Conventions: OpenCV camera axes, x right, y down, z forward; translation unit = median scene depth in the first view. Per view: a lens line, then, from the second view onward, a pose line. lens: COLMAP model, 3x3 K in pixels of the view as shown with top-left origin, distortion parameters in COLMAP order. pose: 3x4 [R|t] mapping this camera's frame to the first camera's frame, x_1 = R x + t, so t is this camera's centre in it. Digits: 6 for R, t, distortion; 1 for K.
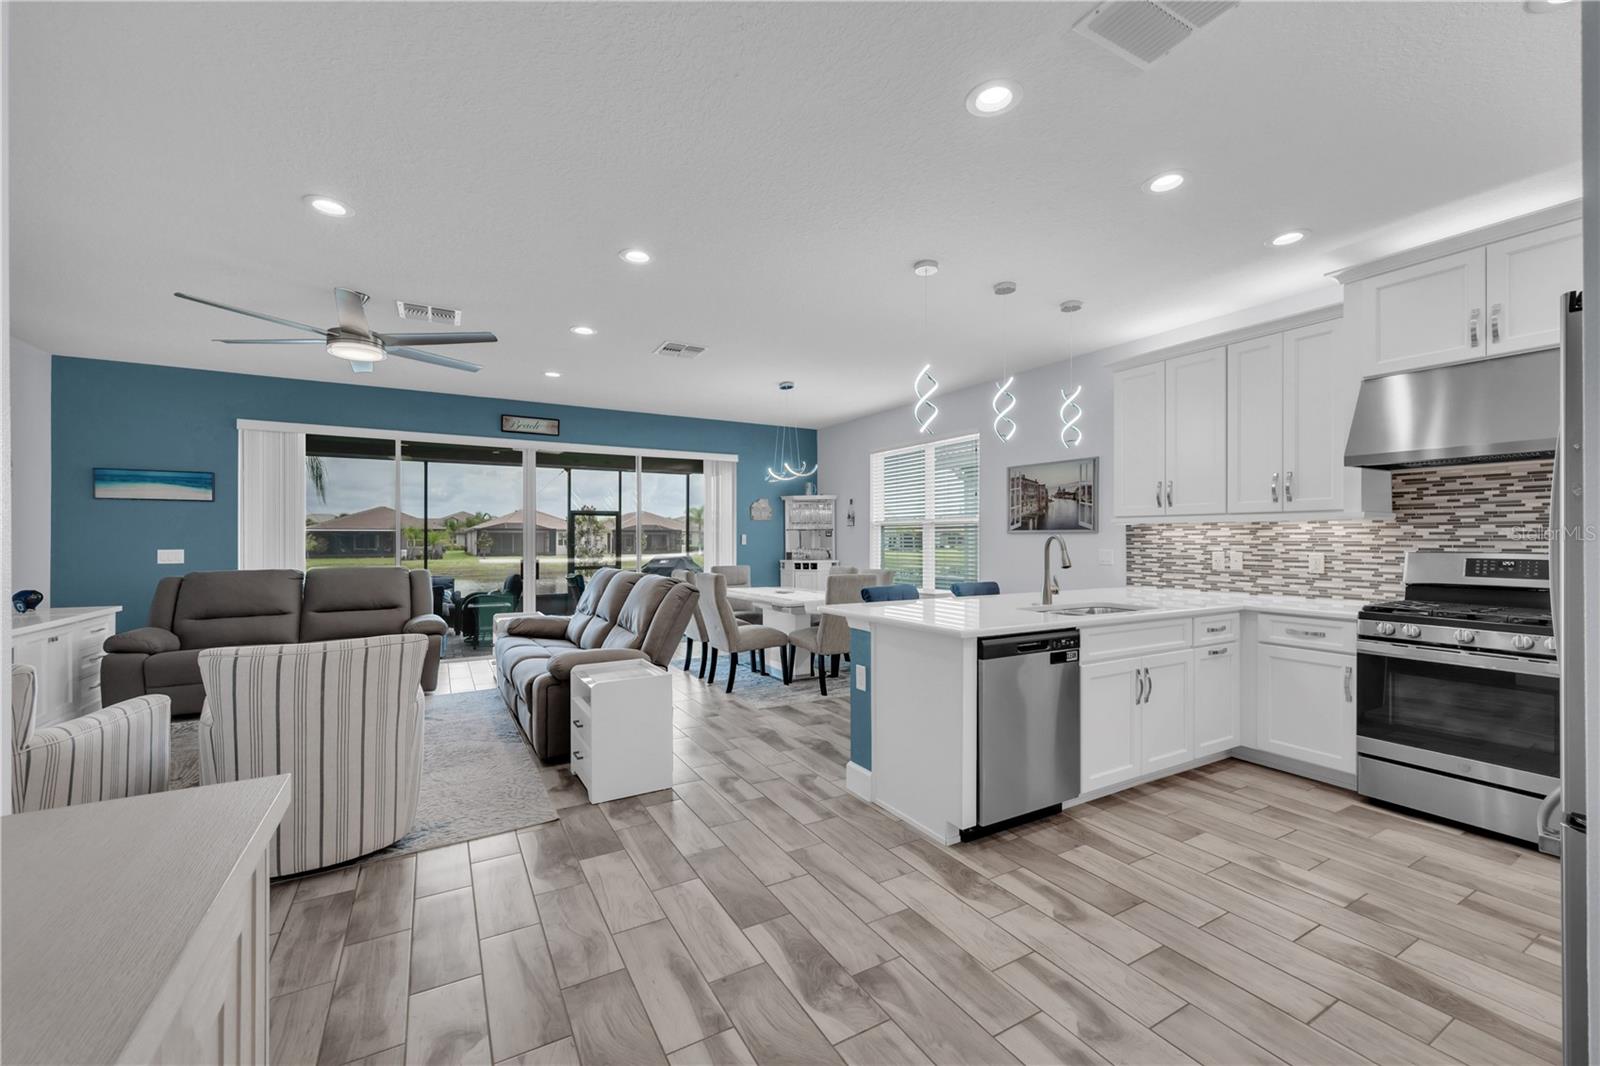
lens RADIAL K [[655.0, 0, 803.1], [0, 655.0, 541.2], [0, 0, 1]] dist [-0.001702, -0.000811]
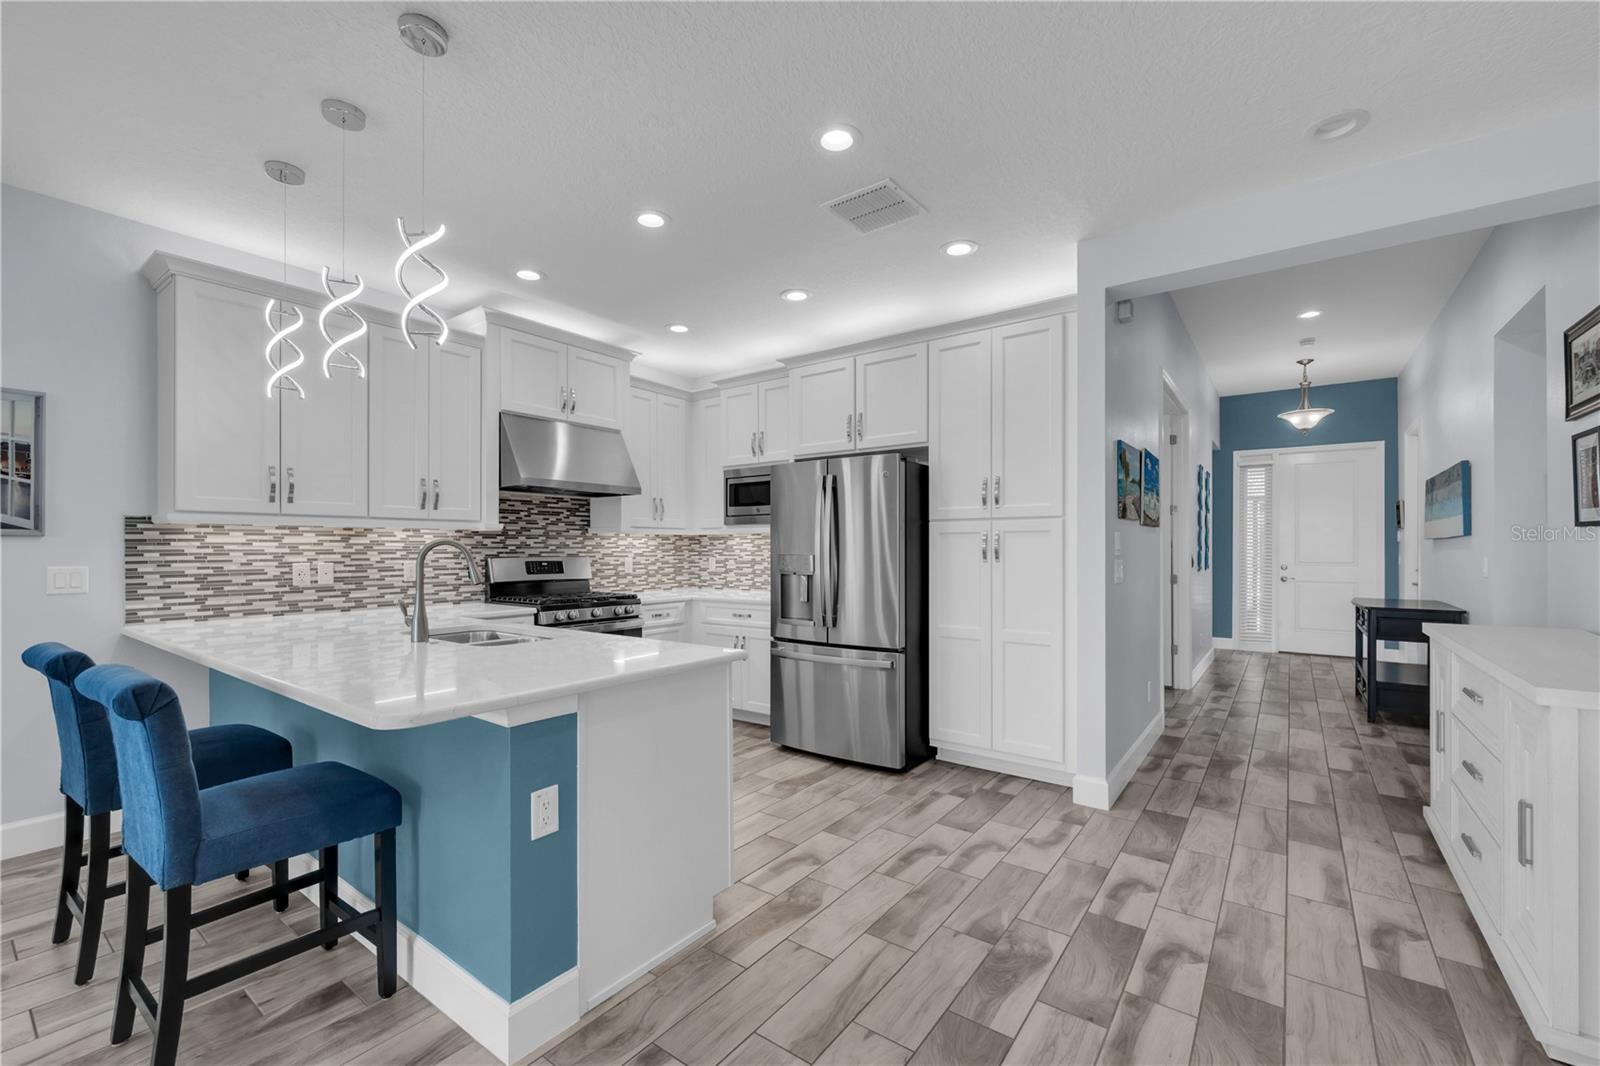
lens RADIAL K [[655.0, 0, 816.5], [0, 655.0, 550.9], [0, 0, 1]] dist [-0.001702, -0.000811]
pose [[-0.415479, -0.002383, 0.909600, -0.453032], [0.006071, 0.999967, 0.005392, 0.001062], [-0.909582, 0.007763, -0.415451, 0.982862]]
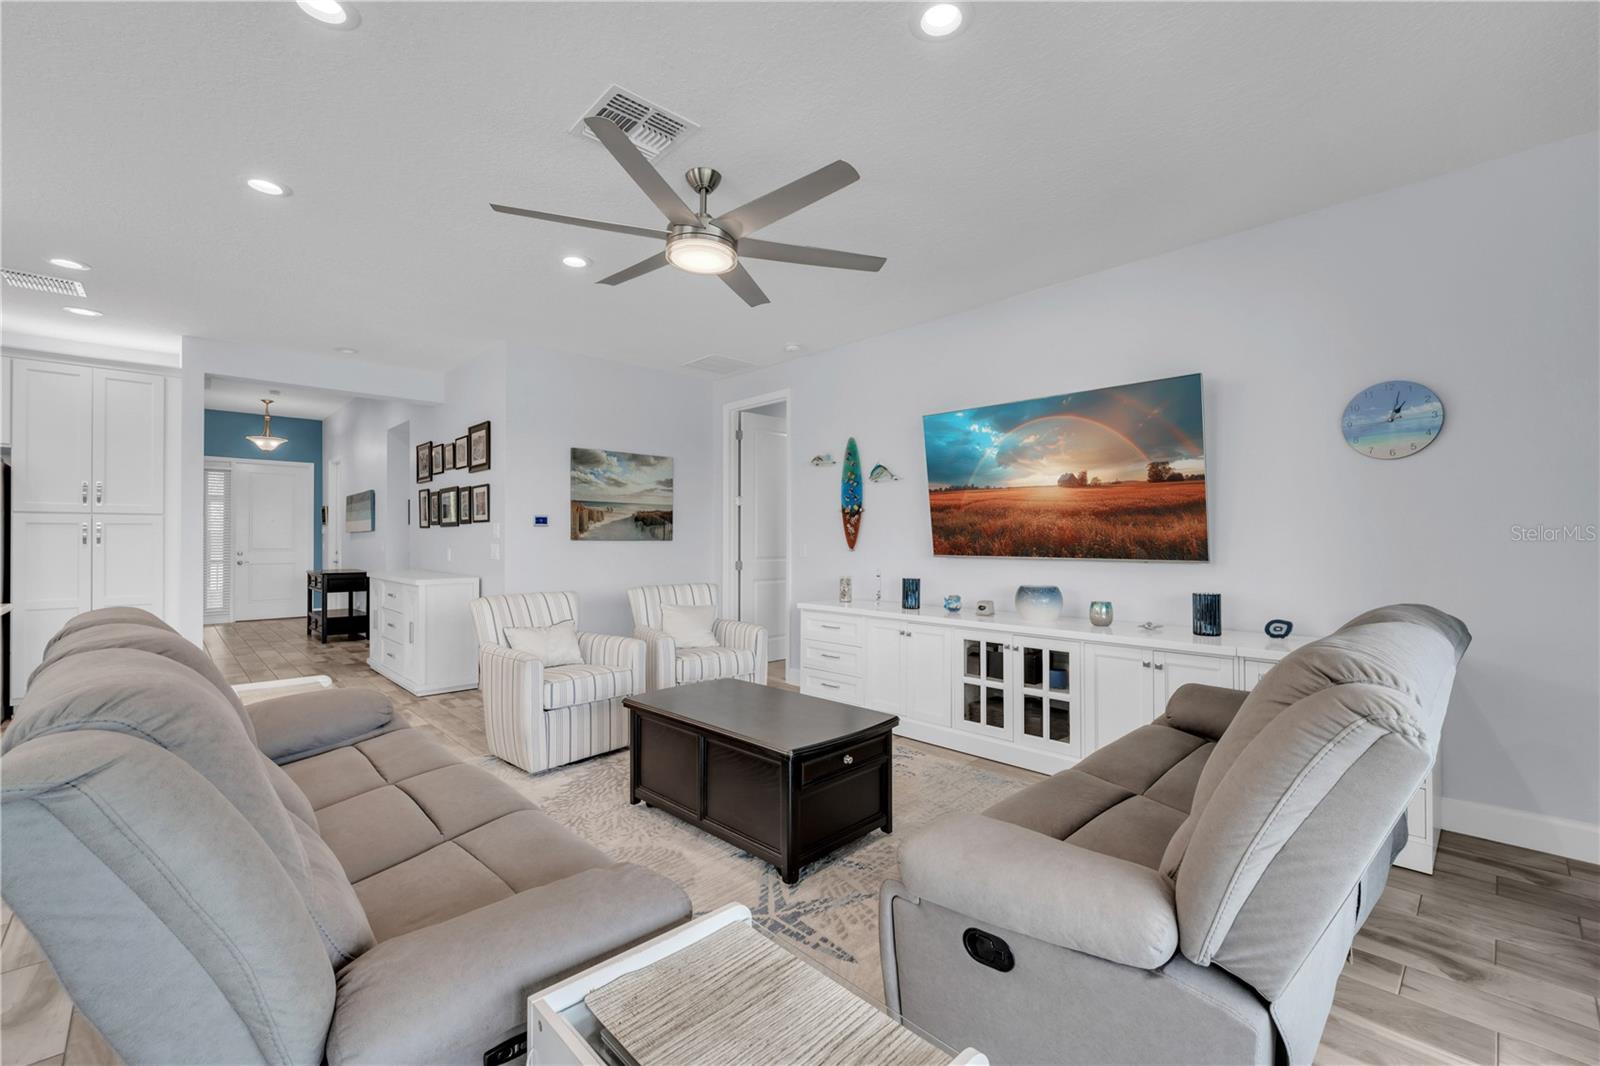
lens RADIAL K [[685.6, 0, 802.1], [0, 685.6, 538.0], [0, 0, 1]] dist [-0.014304, 0.000881]
pose [[-0.969882, 0.000384, -0.243573, -0.780906], [-0.000117, 0.999998, 0.002042, 0.007886], [0.243573, 0.002009, -0.969880, 2.298062]]
